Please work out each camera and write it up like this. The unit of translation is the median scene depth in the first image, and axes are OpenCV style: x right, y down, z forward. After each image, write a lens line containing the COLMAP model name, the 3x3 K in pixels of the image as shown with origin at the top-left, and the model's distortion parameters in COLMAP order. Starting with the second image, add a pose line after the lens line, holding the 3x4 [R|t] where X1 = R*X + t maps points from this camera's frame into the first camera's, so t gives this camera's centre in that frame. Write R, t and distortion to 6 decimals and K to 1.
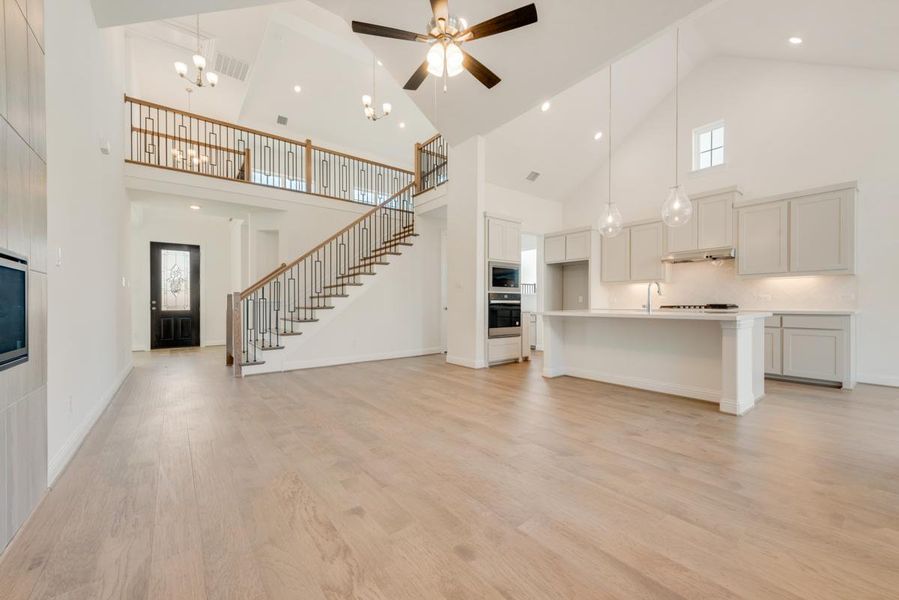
lens RADIAL K [[353.3, 0, 446.3], [0, 353.3, 301.5], [0, 0, 1]] dist [0.030403, -0.011690]
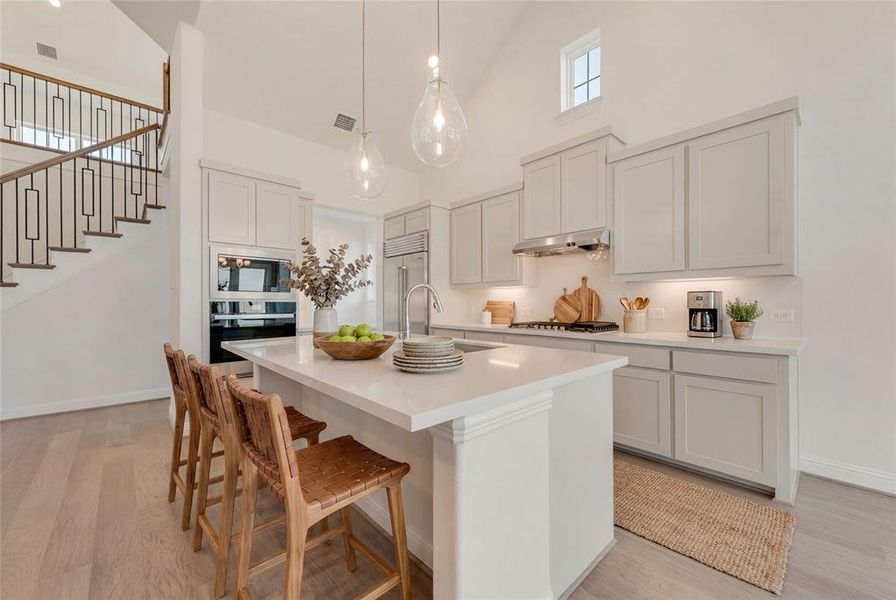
lens RADIAL K [[349.6, 0, 450.2], [0, 349.6, 299.8], [0, 0, 1]] dist [0.008047, -0.000478]
pose [[0.996238, 0.004252, 0.086559, 0.446520], [-0.003203, 0.999920, -0.012264, -0.022425], [-0.086604, 0.011940, 0.996171, 0.404103]]
